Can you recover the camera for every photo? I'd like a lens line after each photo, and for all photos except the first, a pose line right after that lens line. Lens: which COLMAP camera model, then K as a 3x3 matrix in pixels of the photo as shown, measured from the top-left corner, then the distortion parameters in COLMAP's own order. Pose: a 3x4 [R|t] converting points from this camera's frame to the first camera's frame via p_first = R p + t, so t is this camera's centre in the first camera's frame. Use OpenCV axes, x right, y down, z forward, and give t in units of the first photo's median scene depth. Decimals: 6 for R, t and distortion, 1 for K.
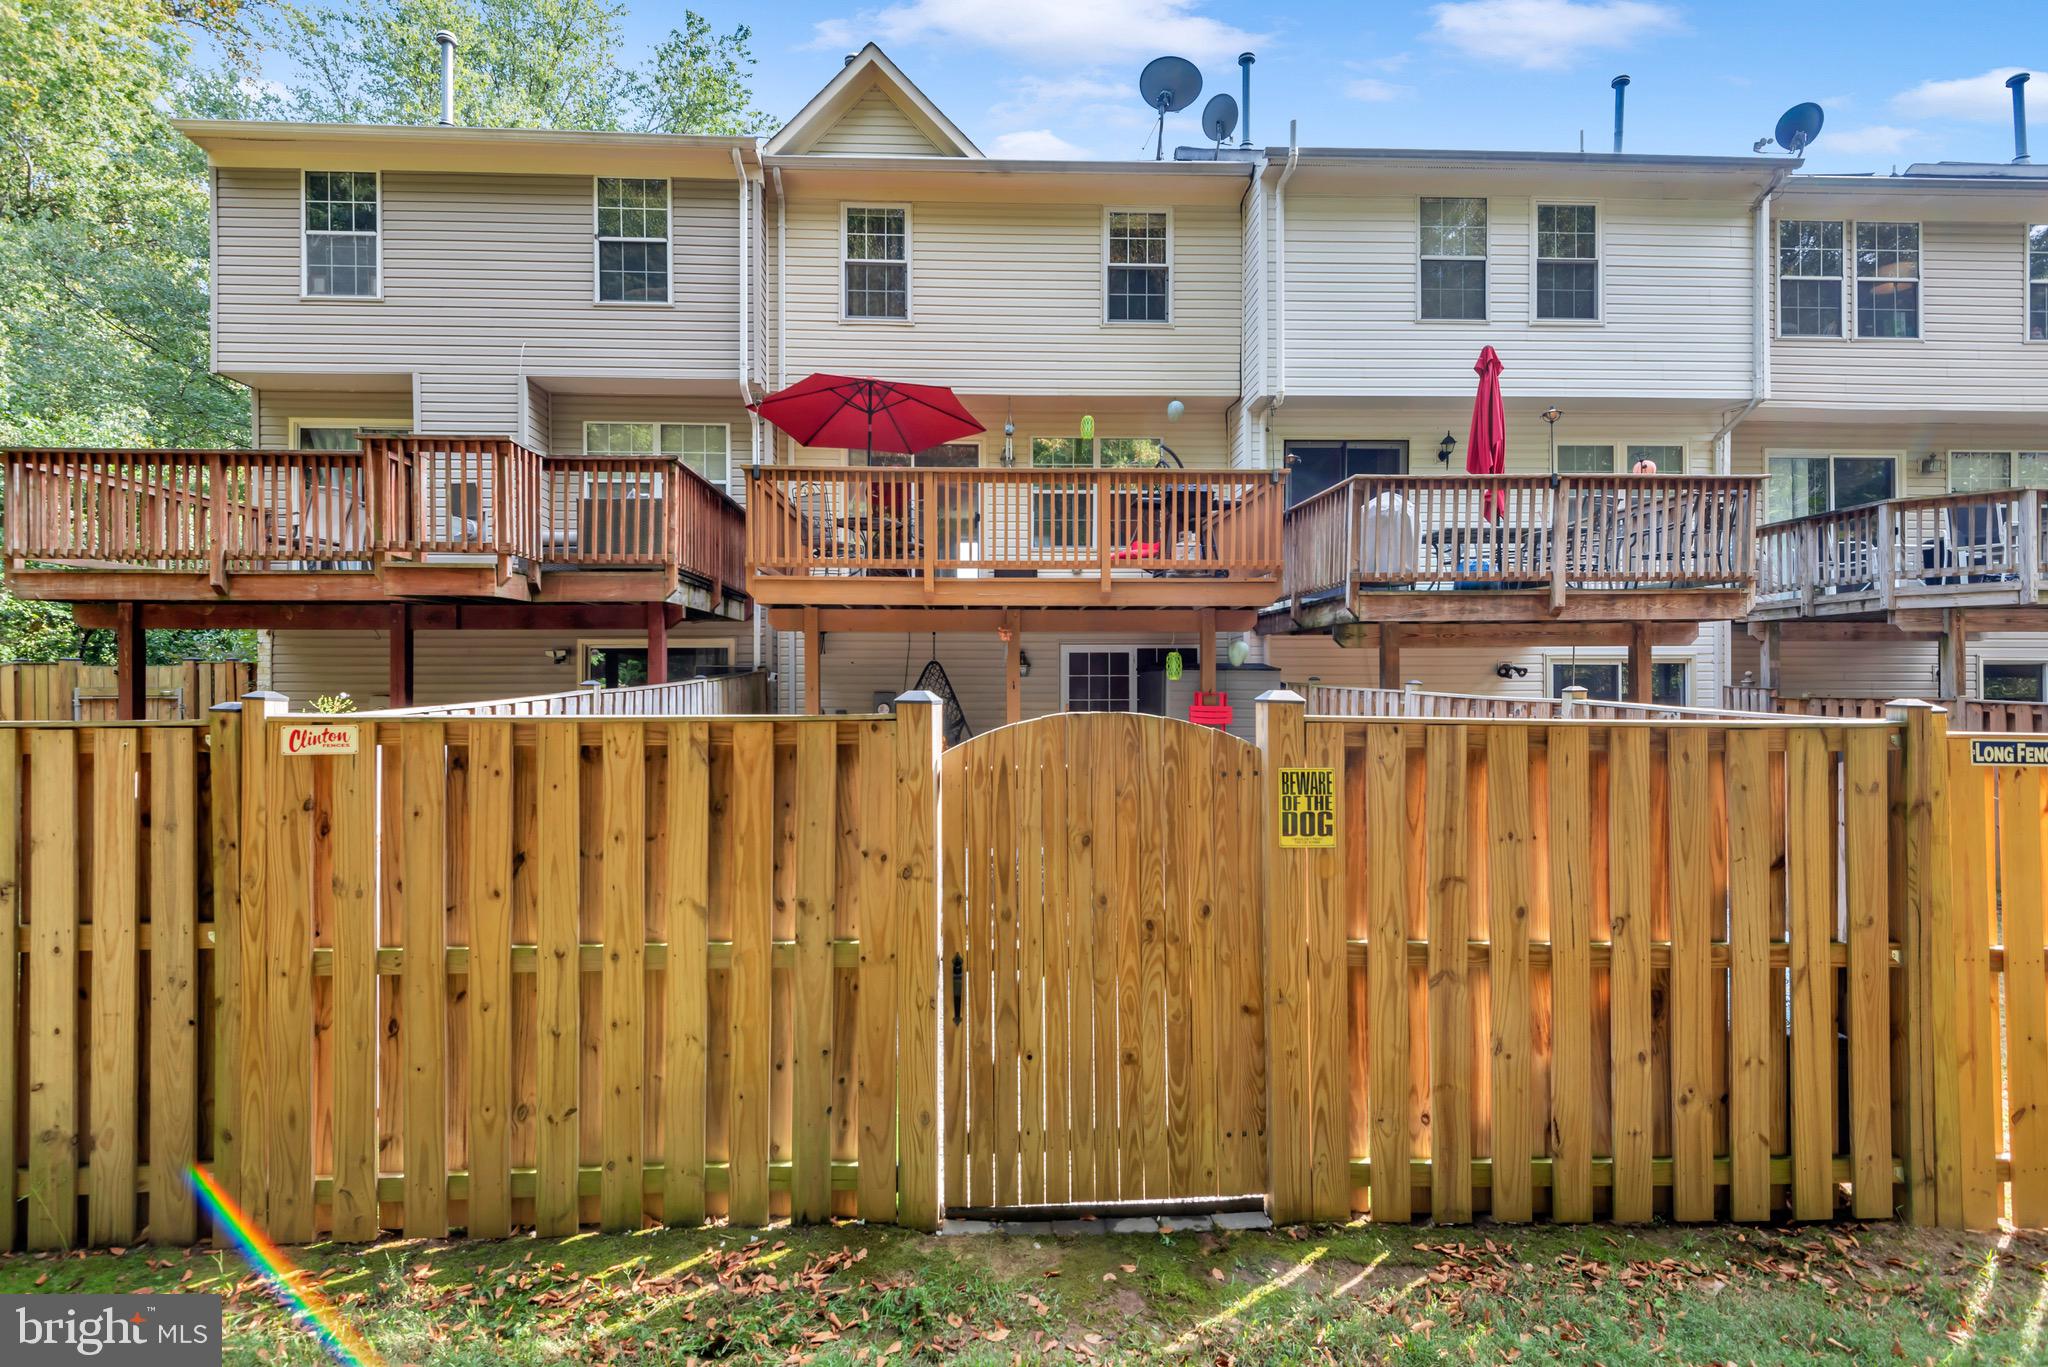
lens RADIAL K [[956.6, 0, 1023.4], [0, 956.6, 685.0], [0, 0, 1]] dist [0.010601, -0.004974]
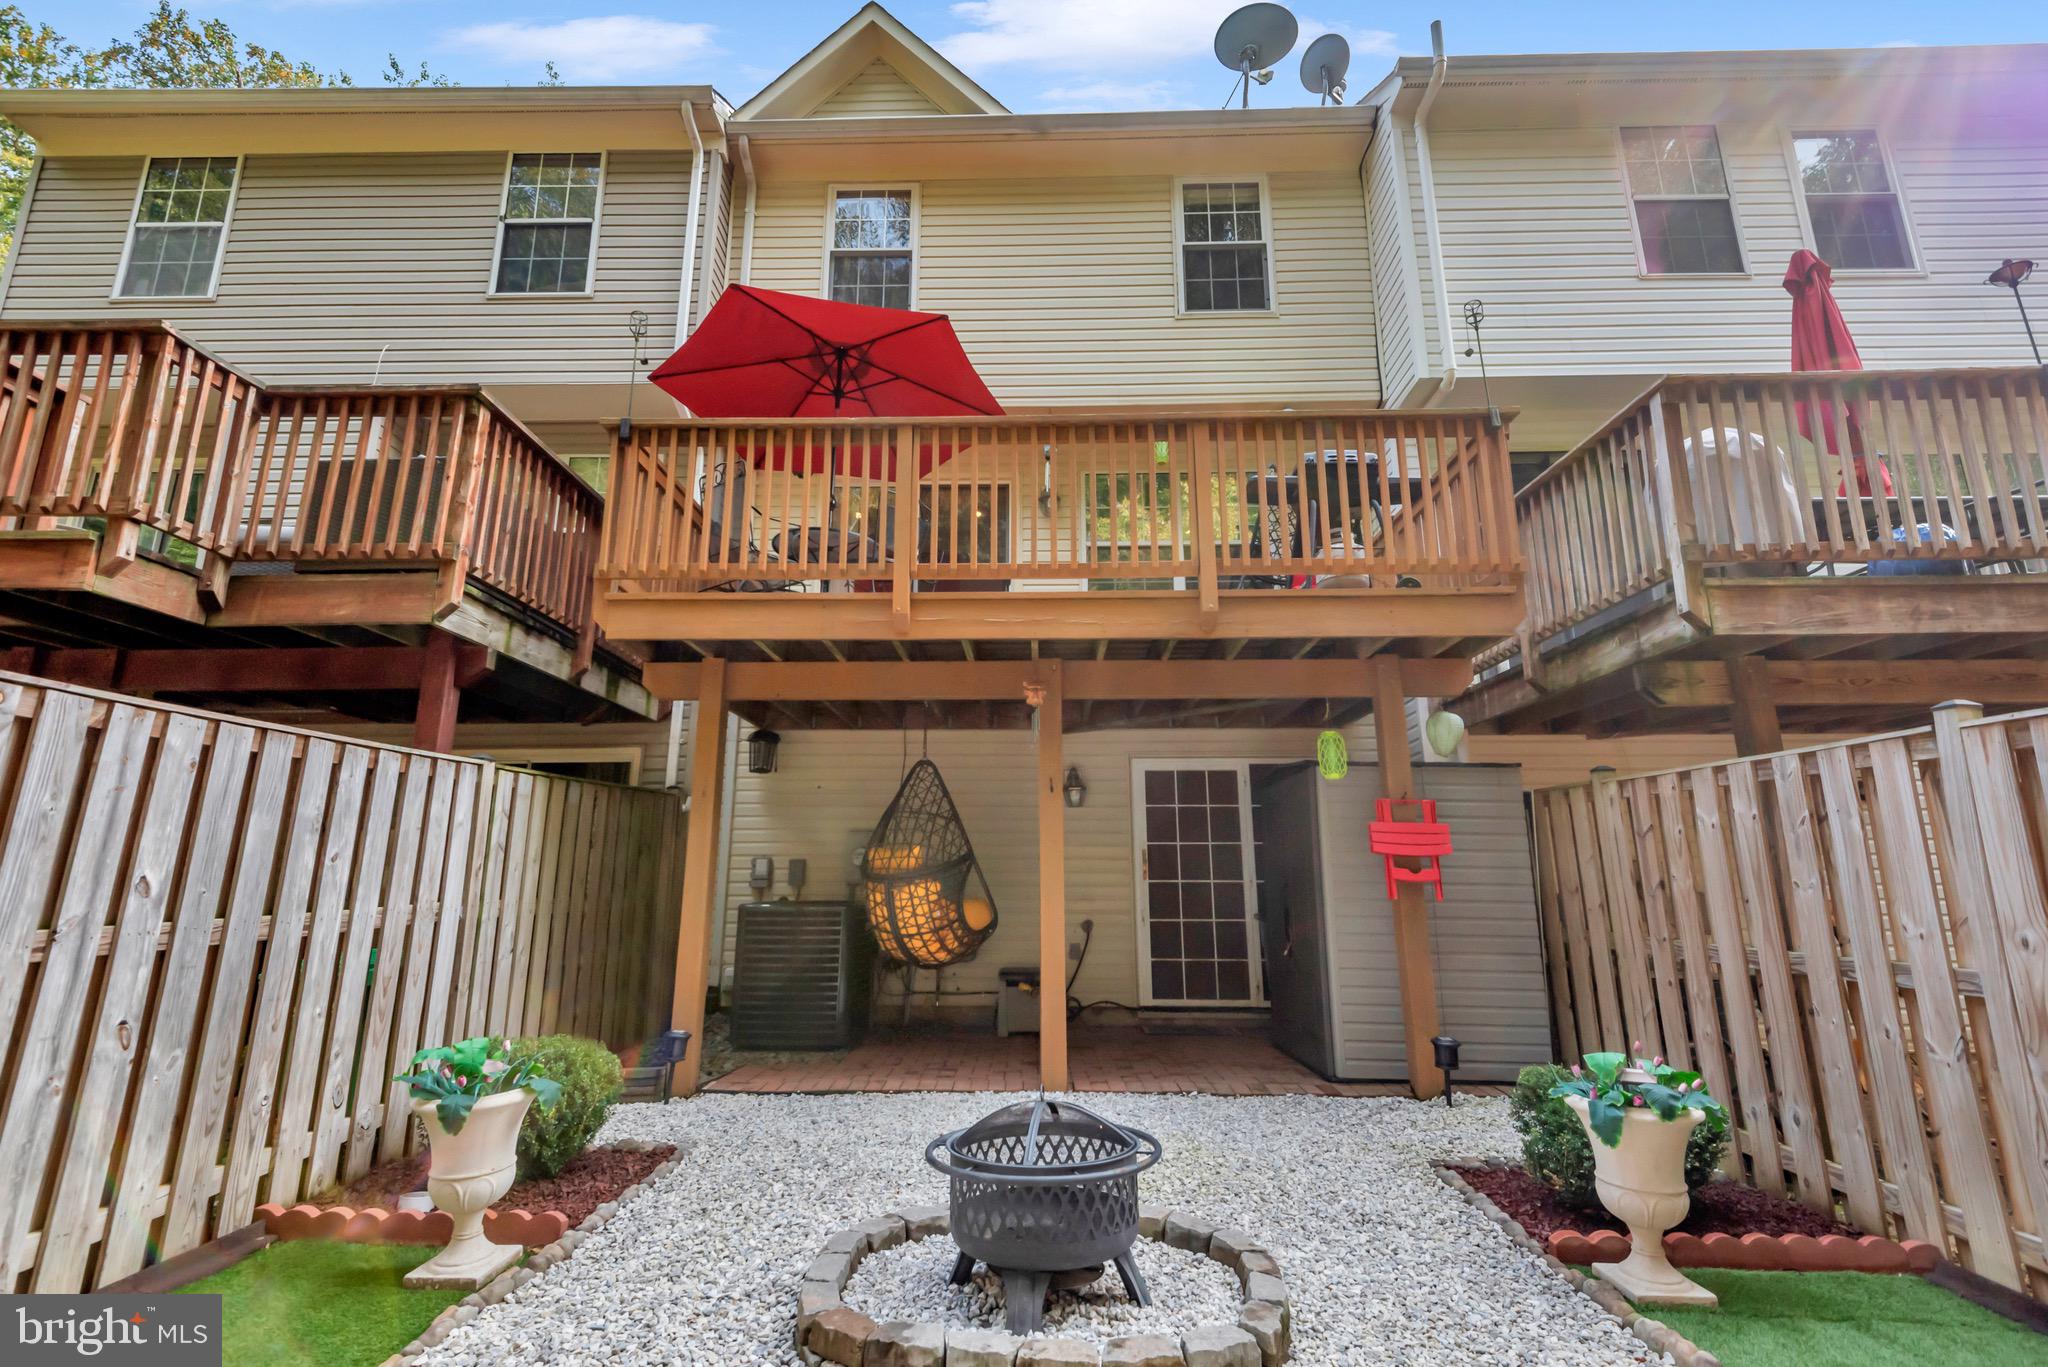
lens RADIAL K [[956.6, 0, 1020.9], [0, 956.6, 680.3], [0, 0, 1]] dist [0.010601, -0.004974]
pose [[0.997364, -0.016246, -0.070713, 0.011372], [0.000235, 0.975330, -0.220754, 0.055066], [0.072555, 0.220155, 0.972763, 0.368494]]
